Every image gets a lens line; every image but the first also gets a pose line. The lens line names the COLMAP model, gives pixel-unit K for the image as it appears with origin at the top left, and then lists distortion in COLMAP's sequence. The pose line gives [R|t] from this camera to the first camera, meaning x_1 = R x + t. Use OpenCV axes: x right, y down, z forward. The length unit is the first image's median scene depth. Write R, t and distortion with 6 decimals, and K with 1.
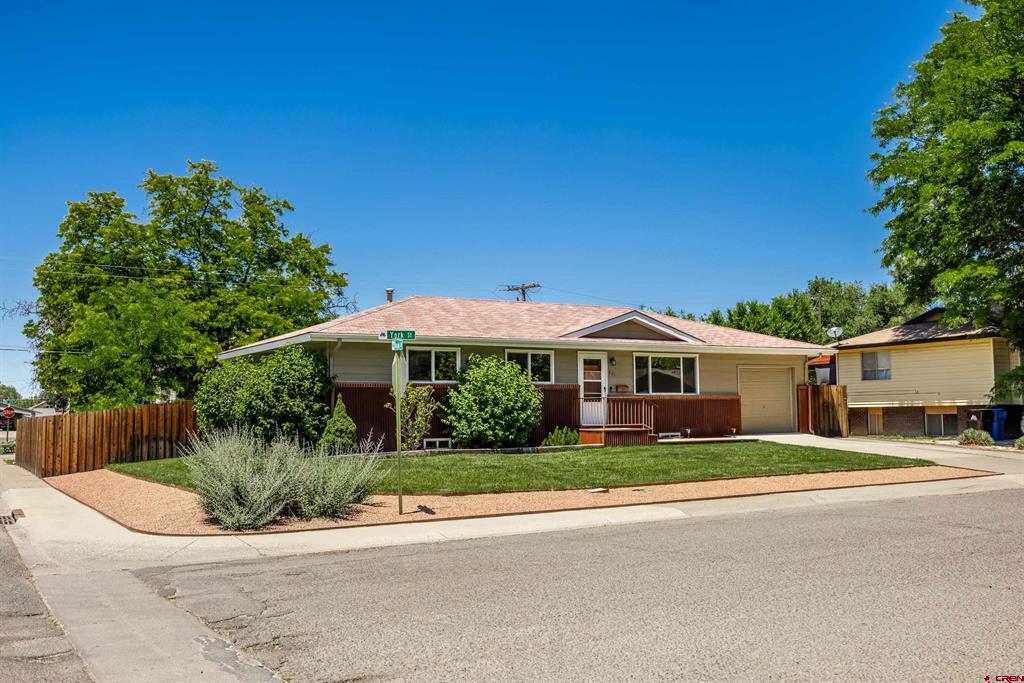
lens RADIAL K [[980.1, 0, 515.5], [0, 980.1, 341.3], [0, 0, 1]] dist [-0.004736, 0.003376]
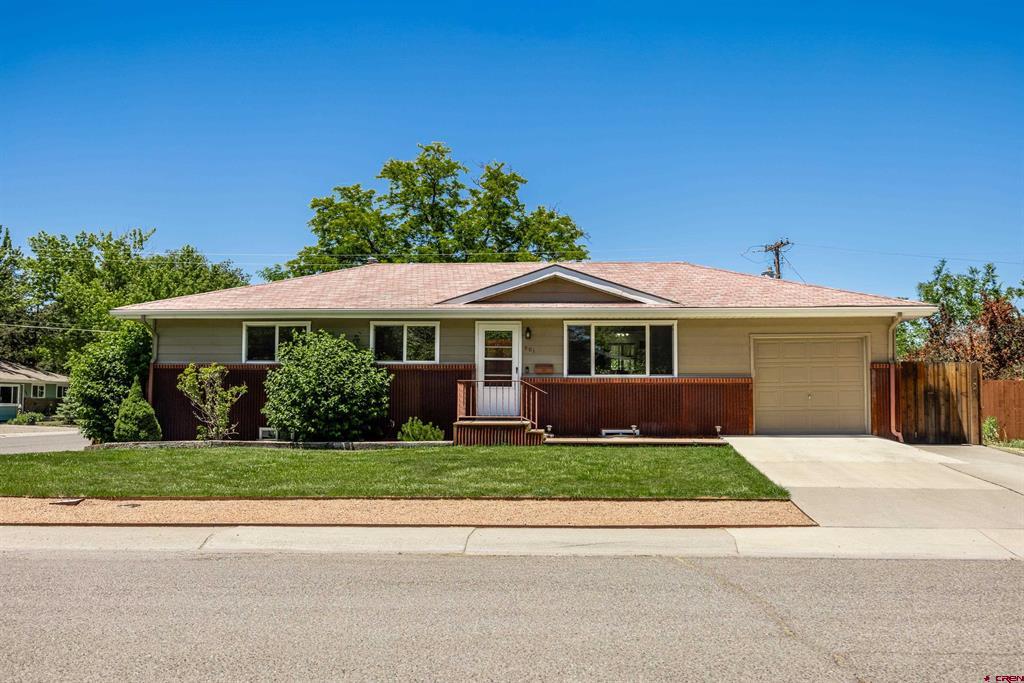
lens RADIAL K [[980.1, 0, 515.5], [0, 980.1, 341.3], [0, 0, 1]] dist [-0.004736, 0.003376]
pose [[0.828423, -0.020270, -0.559736, 0.515078], [0.029609, 0.999532, 0.007626, 0.020482], [0.559320, -0.022891, 0.828636, 0.363995]]
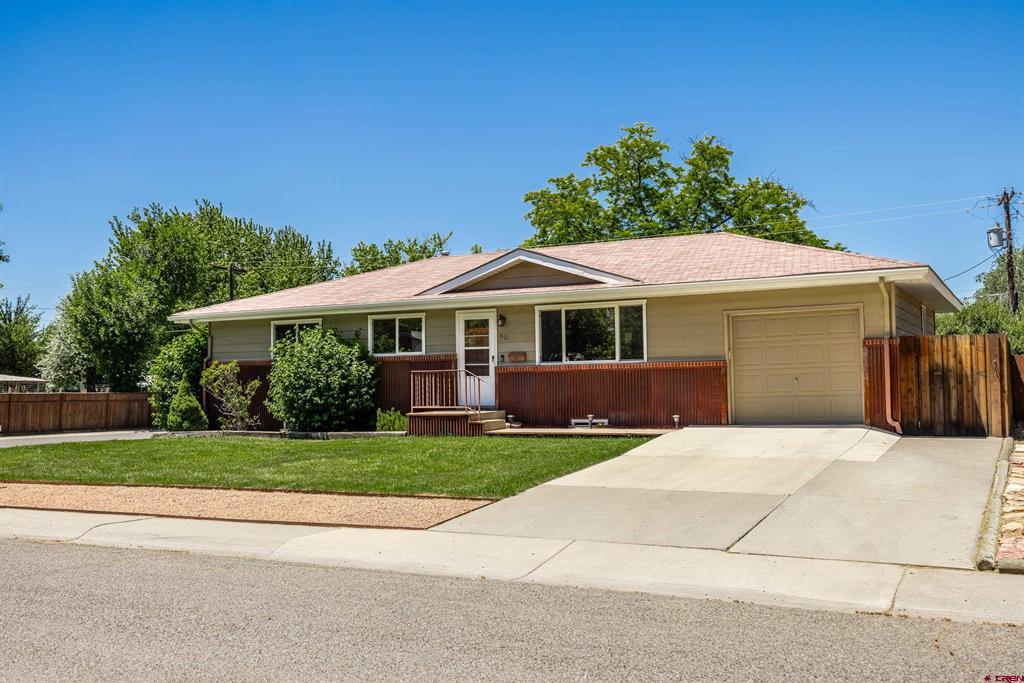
lens RADIAL K [[980.1, 0, 515.5], [0, 980.1, 341.3], [0, 0, 1]] dist [-0.004736, 0.003376]
pose [[0.536827, -0.036946, -0.842883, 0.726119], [0.071005, 0.997475, 0.001500, 0.035457], [0.840699, -0.060654, 0.538095, 0.608575]]
